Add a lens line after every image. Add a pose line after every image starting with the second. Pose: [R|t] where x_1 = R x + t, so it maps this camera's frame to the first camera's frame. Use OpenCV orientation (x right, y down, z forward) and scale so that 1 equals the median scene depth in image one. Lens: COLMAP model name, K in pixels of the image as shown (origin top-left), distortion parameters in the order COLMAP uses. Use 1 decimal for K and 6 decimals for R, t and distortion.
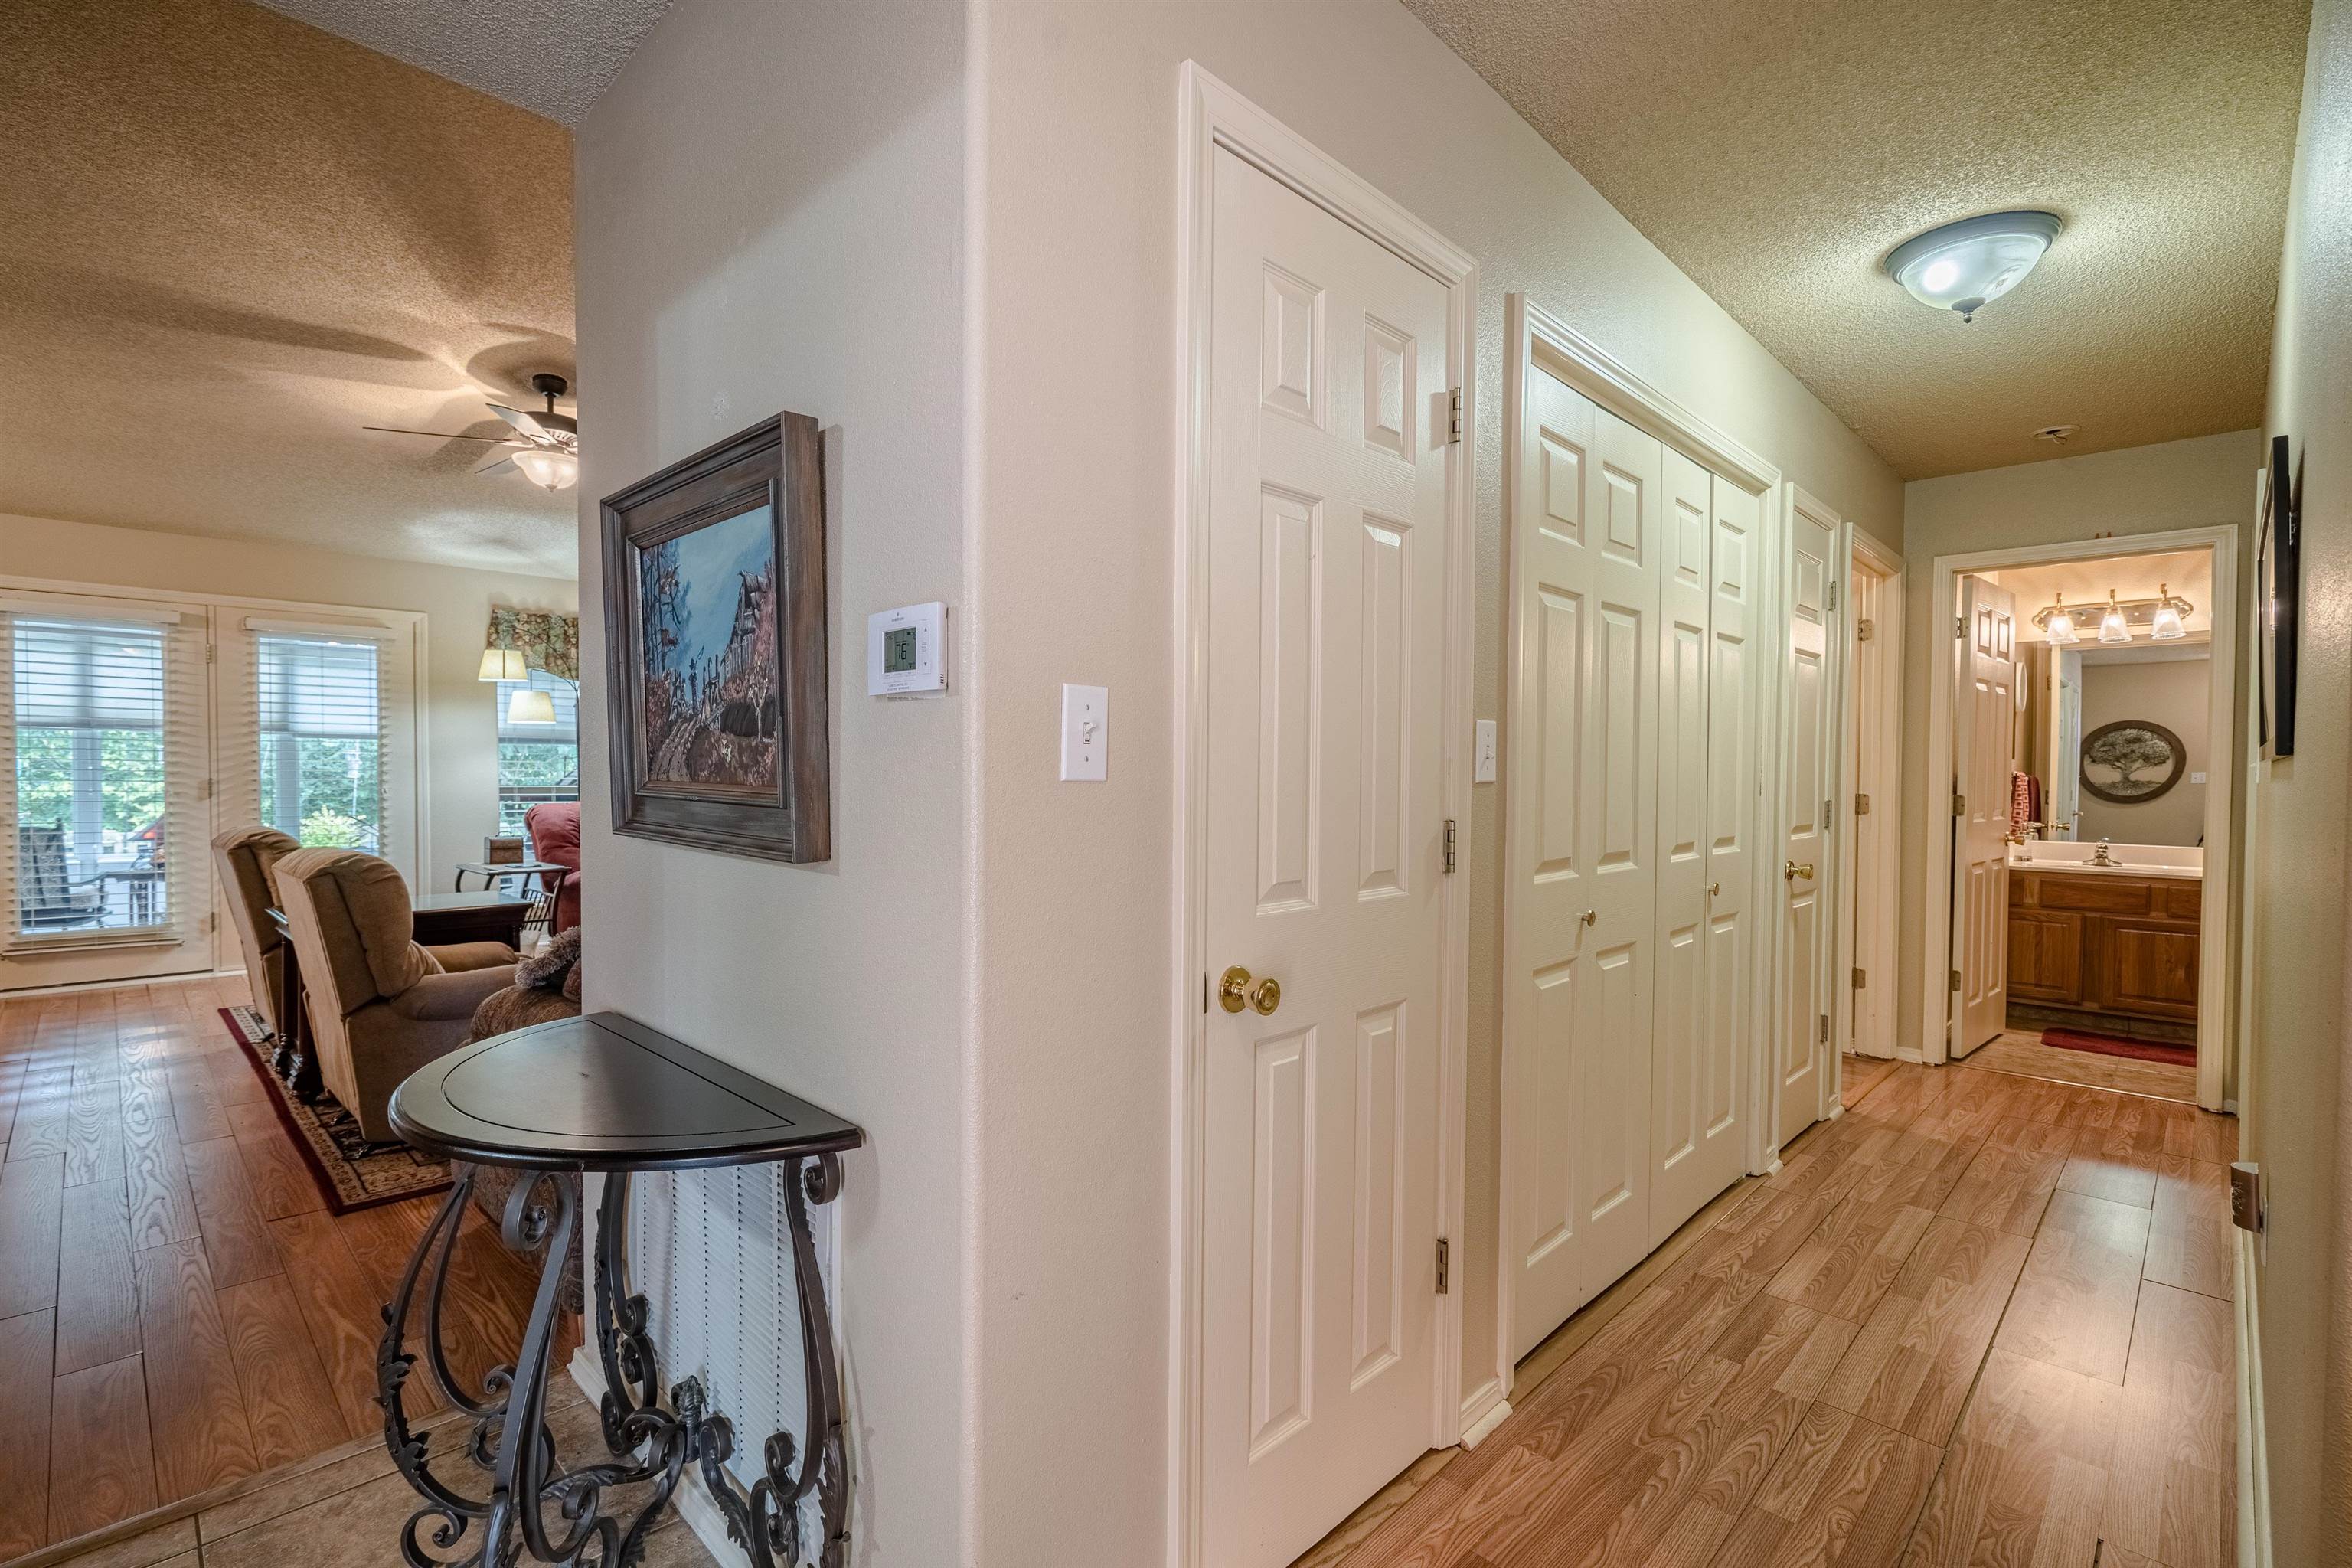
lens RADIAL K [[1067.0, 0, 1176.7], [0, 1067.0, 792.8], [0, 0, 1]] dist [0.014142, 0.000725]
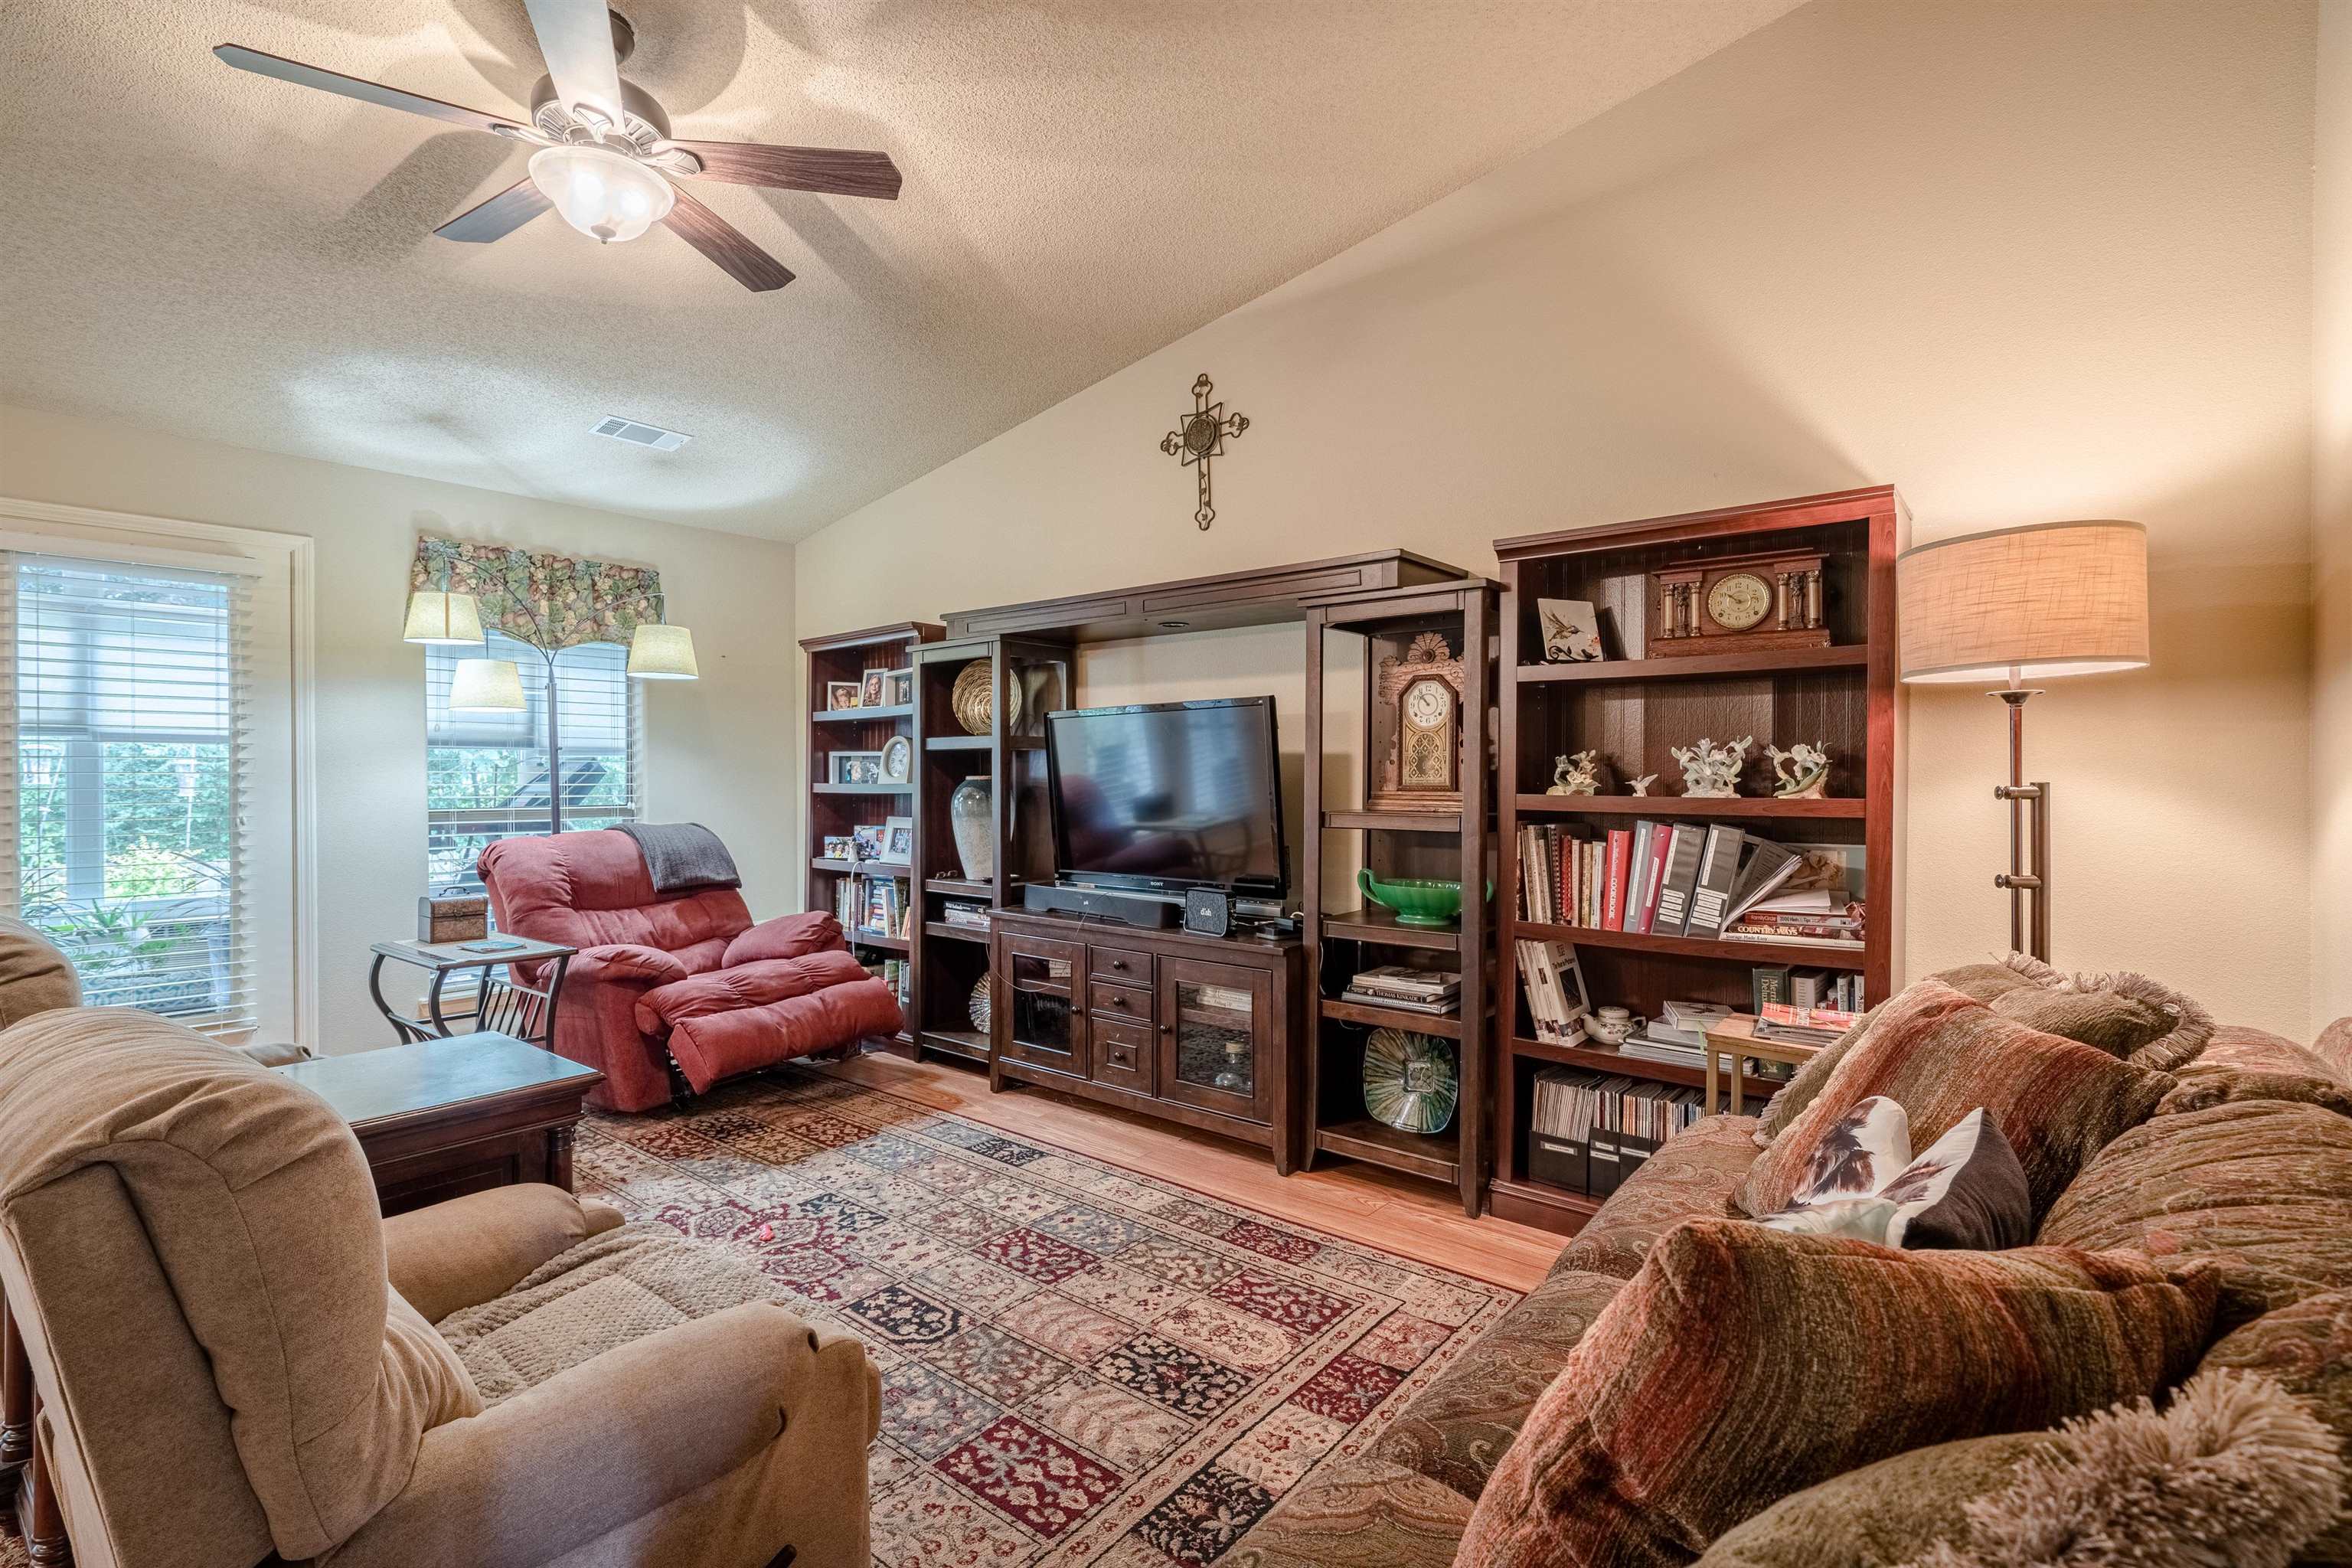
lens RADIAL K [[1072.5, 0, 1176.0], [0, 1072.5, 784.0], [0, 0, 1]] dist [0.002704, 0.001205]
pose [[0.995857, -0.009592, 0.090431, -0.280602], [0.010826, 0.999855, -0.013169, -0.010055], [-0.090292, 0.014093, 0.995816, 0.365996]]
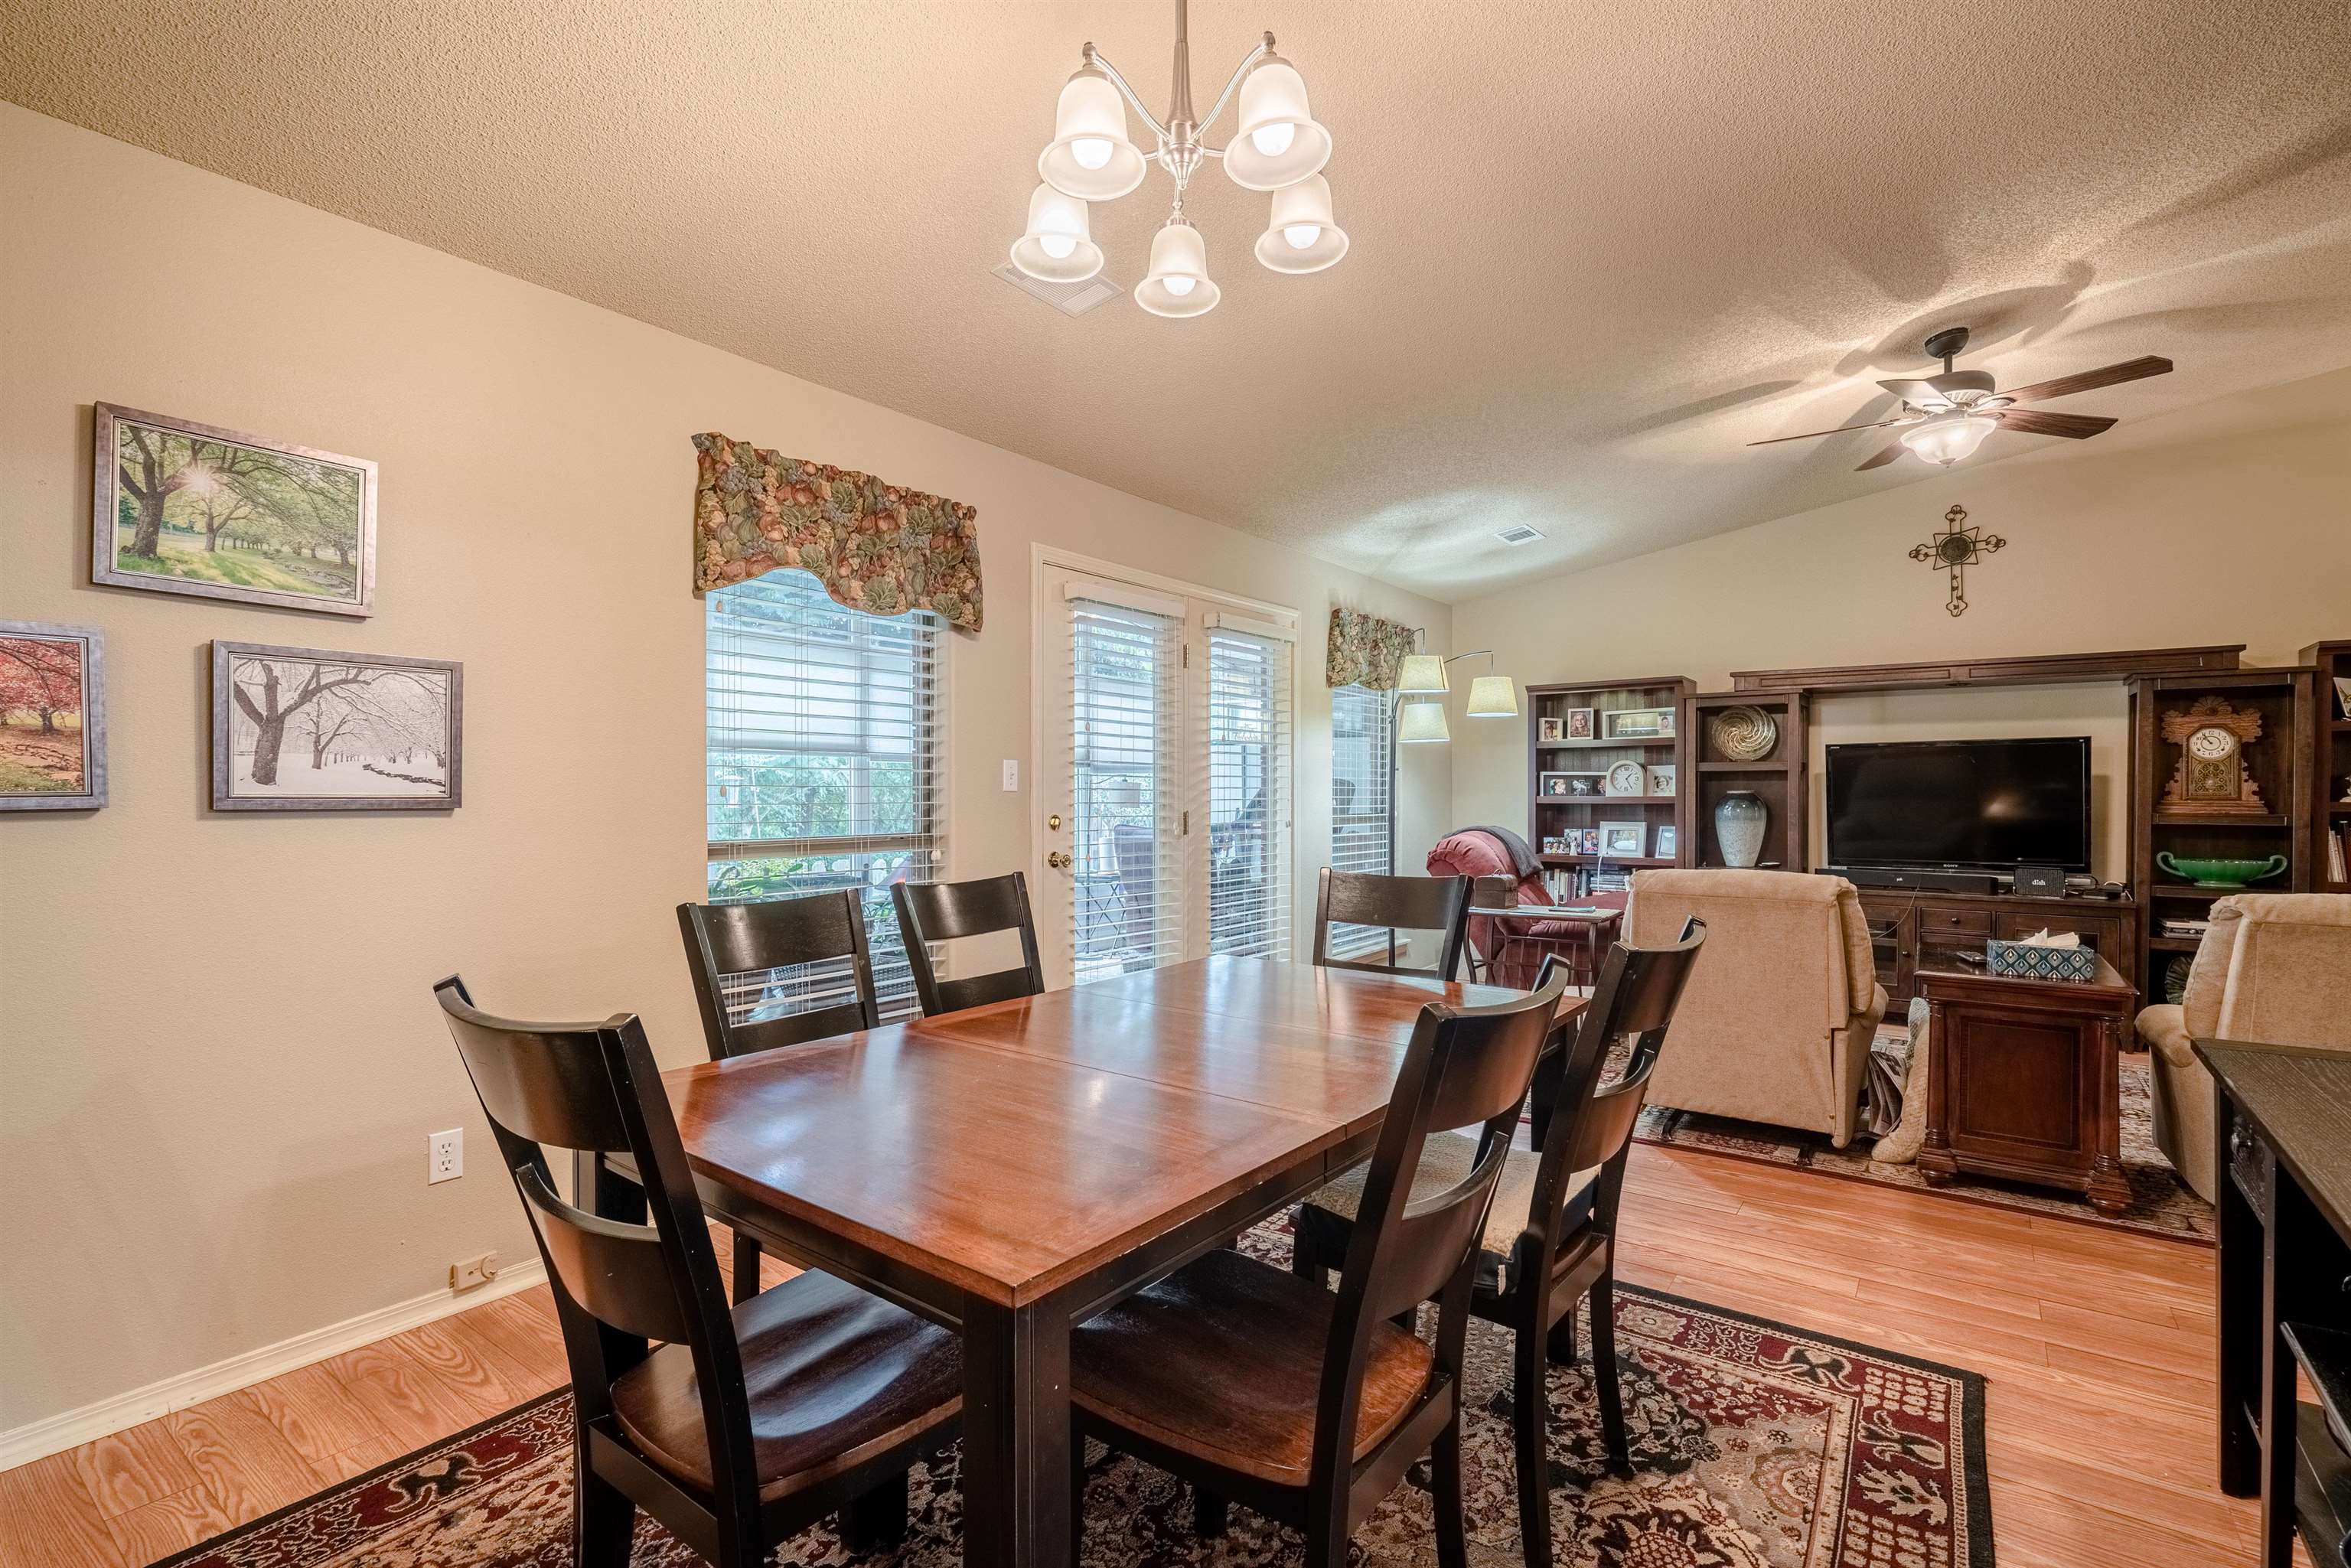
lens RADIAL K [[1066.6, 0, 1210.1], [0, 1066.6, 802.1], [0, 0, 1]] dist [0.001513, 0.000447]
pose [[0.986257, -0.010648, 0.164874, -1.008685], [0.012384, 0.999878, -0.009501, -0.012357], [-0.164753, 0.011412, 0.986269, 0.210436]]
